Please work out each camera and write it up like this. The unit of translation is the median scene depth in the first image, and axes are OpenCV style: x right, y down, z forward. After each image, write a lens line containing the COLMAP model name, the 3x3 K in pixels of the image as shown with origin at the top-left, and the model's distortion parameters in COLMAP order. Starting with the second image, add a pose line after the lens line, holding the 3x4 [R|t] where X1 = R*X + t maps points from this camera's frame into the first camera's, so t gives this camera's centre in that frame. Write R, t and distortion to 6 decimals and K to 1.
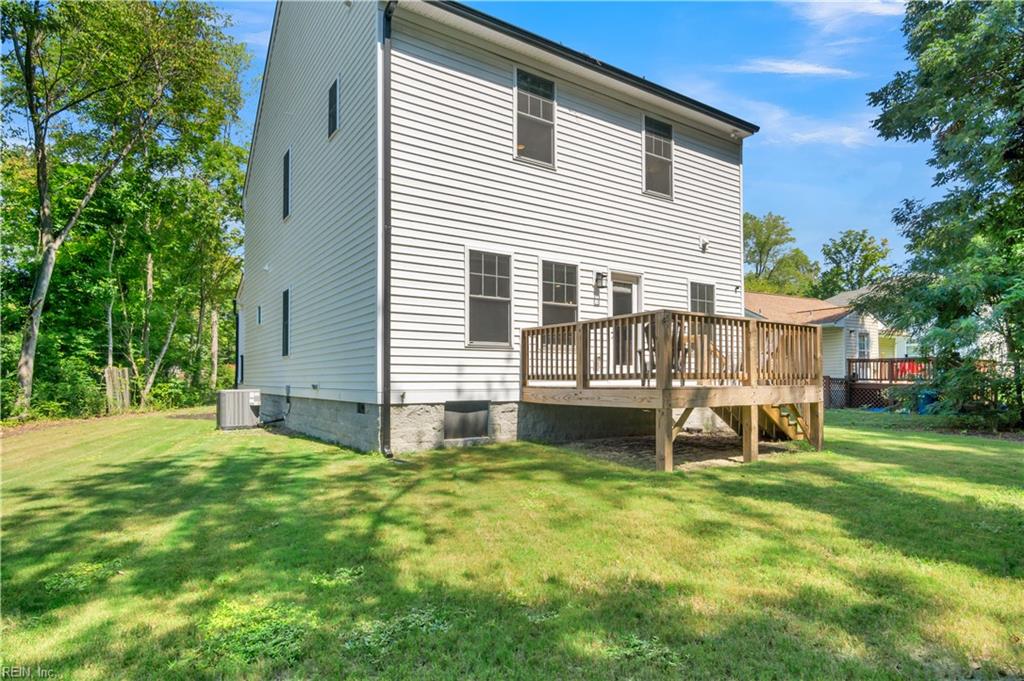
lens RADIAL K [[567.8, 0, 512.5], [0, 567.8, 358.7], [0, 0, 1]] dist [0.000627, 0.000103]
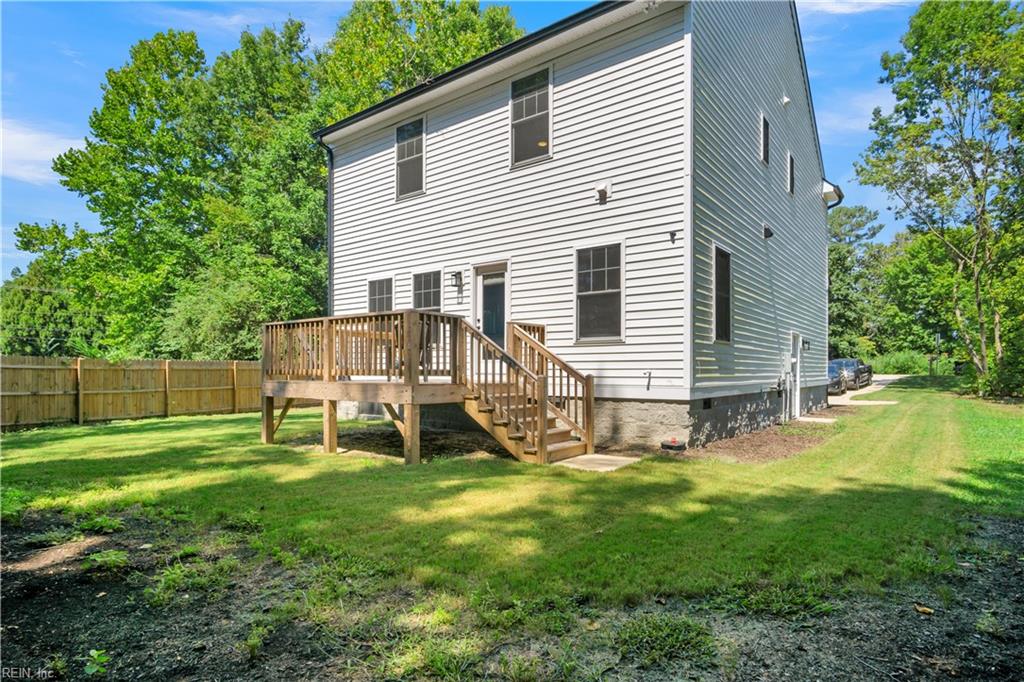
lens RADIAL K [[550.2, 0, 513.5], [0, 550.2, 363.2], [0, 0, 1]] dist [-0.000716, 0.000166]
pose [[0.320387, -0.014122, -0.947181, 1.133489], [0.025948, 0.999645, -0.006127, 0.024331], [0.946931, -0.022615, 0.320640, 0.767644]]
